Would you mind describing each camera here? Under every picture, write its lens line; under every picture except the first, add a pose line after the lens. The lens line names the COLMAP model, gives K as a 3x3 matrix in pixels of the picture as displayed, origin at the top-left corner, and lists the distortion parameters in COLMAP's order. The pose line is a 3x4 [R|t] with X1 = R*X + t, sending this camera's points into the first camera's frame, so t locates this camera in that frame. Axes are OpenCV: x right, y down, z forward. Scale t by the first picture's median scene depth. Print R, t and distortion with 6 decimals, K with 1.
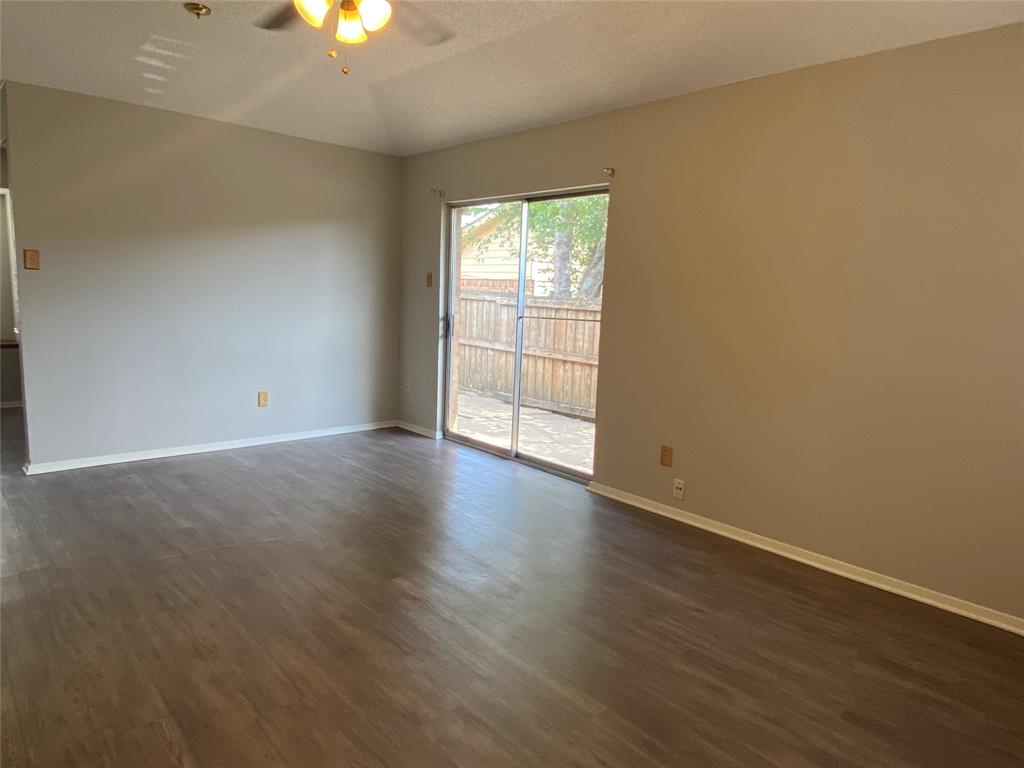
lens RADIAL K [[661.8, 0, 514.5], [0, 661.8, 384.6], [0, 0, 1]] dist [0.095252, -0.112441]
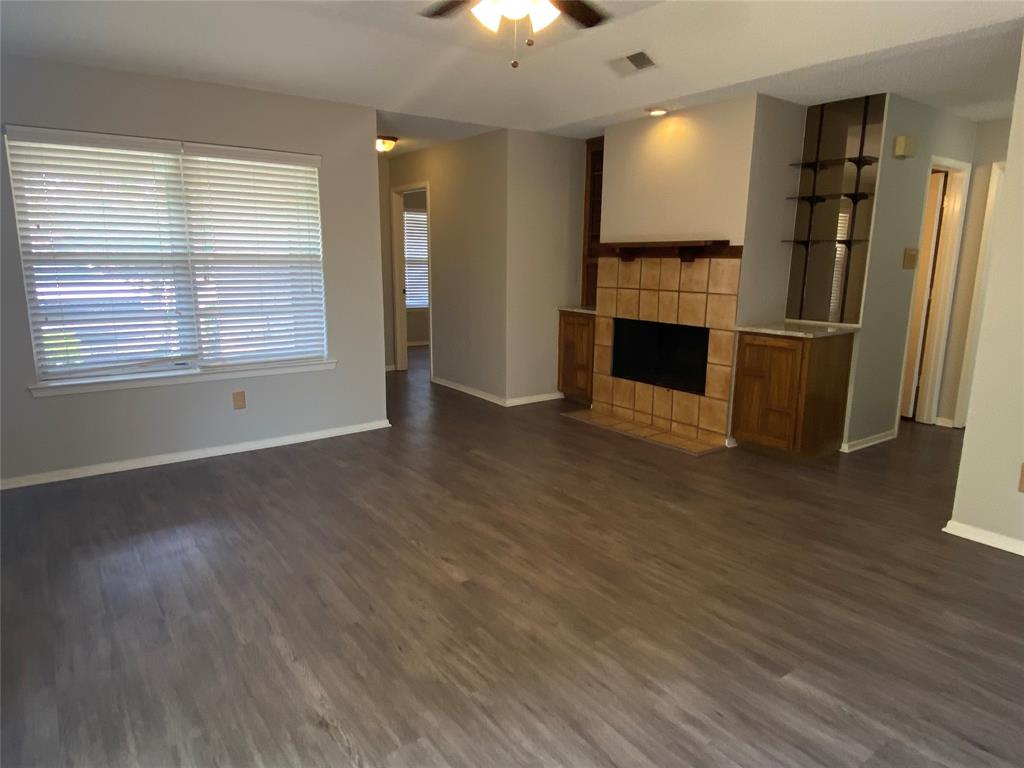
lens RADIAL K [[641.6, 0, 512.0], [0, 641.6, 384.0], [0, 0, 1]] dist [0.087072, -0.101404]
pose [[-0.993298, -0.064663, 0.095799, -0.292380], [-0.028527, 0.940371, 0.338953, -0.267868], [-0.112004, 0.333948, -0.935913, 1.631059]]
